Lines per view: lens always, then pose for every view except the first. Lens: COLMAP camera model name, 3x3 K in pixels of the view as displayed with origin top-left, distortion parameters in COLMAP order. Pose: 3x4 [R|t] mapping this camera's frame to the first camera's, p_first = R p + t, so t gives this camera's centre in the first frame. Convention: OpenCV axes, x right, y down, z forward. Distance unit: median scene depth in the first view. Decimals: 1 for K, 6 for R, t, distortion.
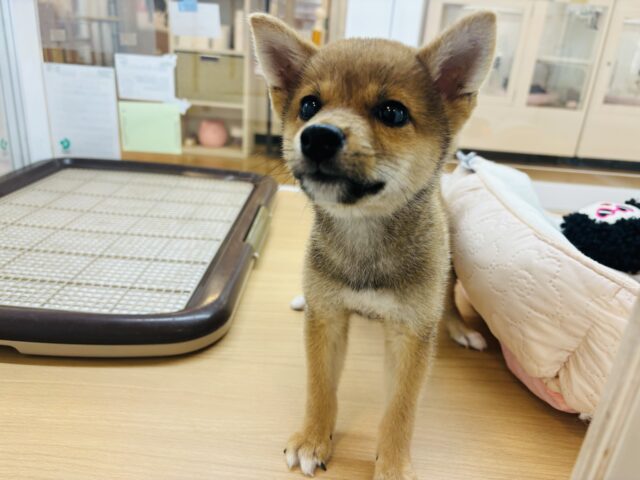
lens RADIAL K [[504.4, 0, 319.8], [0, 504.4, 235.8], [0, 0, 1]] dist [0.009623, -0.009175]
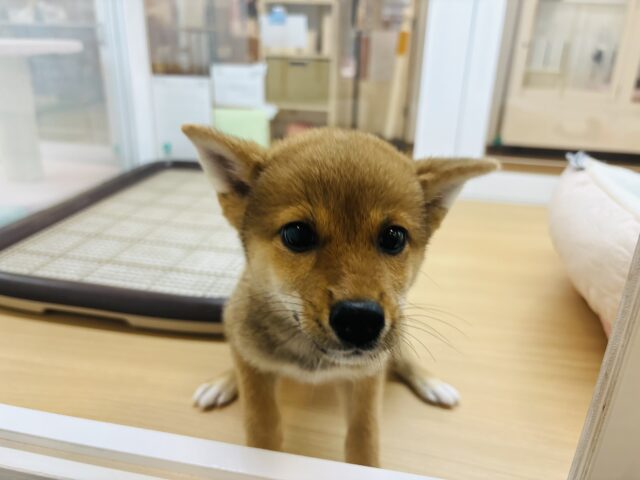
lens RADIAL K [[504.4, 0, 319.6], [0, 504.4, 238.1], [0, 0, 1]] dist [0.009623, -0.009175]
pose [[0.985973, 0.020580, -0.165629, 0.021841], [-0.020087, 0.999787, 0.004648, 0.008126], [0.165689, -0.001256, 0.986177, -0.061767]]
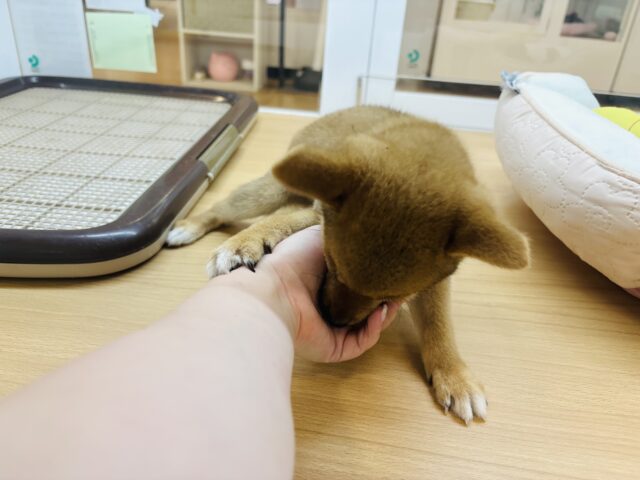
lens RADIAL K [[504.4, 0, 318.6], [0, 504.4, 239.1], [0, 0, 1]] dist [0.009623, -0.009175]
pose [[0.998774, 0.017816, -0.046177, 0.101941], [-0.012228, 0.992867, 0.118598, 0.039676], [0.047960, -0.117888, 0.991868, 0.099978]]
